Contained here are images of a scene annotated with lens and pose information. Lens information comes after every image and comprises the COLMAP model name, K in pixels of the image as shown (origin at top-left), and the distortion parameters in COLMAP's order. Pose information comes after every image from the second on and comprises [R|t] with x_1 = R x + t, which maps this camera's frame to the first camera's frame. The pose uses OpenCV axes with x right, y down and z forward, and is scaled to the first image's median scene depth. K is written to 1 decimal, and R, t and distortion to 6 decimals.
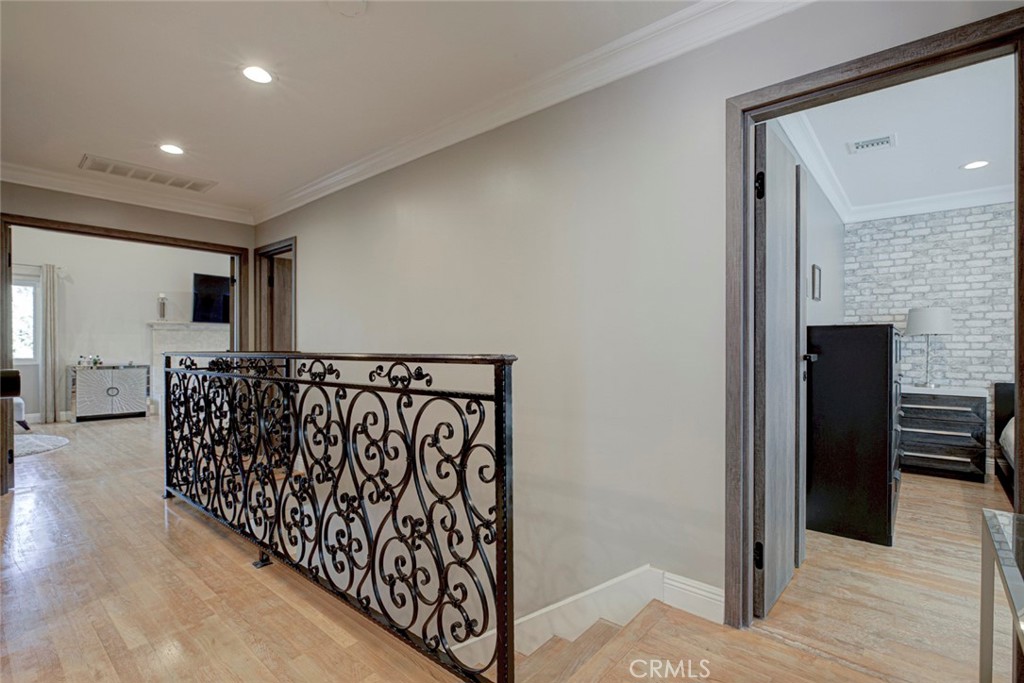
lens RADIAL K [[475.9, 0, 511.8], [0, 475.9, 344.5], [0, 0, 1]] dist [-0.007758, 0.001597]
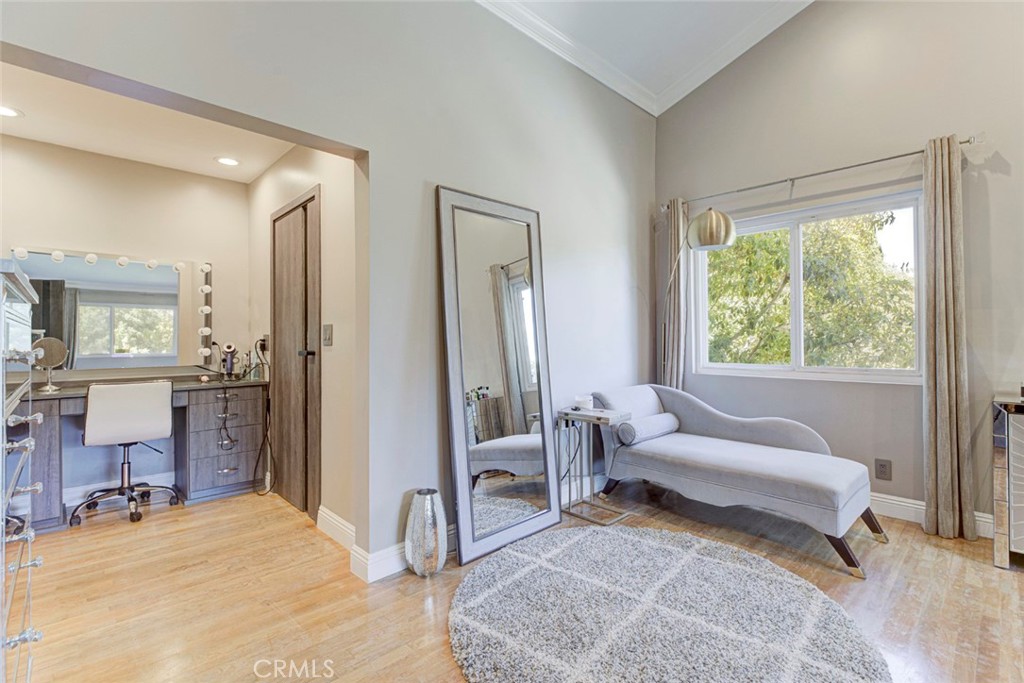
lens RADIAL K [[475.9, 0, 512.0], [0, 475.9, 335.7], [0, 0, 1]] dist [-0.007758, 0.001597]
pose [[-0.094811, -0.008623, -0.995458, -0.525966], [0.006654, 0.999935, -0.009295, -0.000926], [0.995473, -0.007505, -0.094747, 0.650365]]
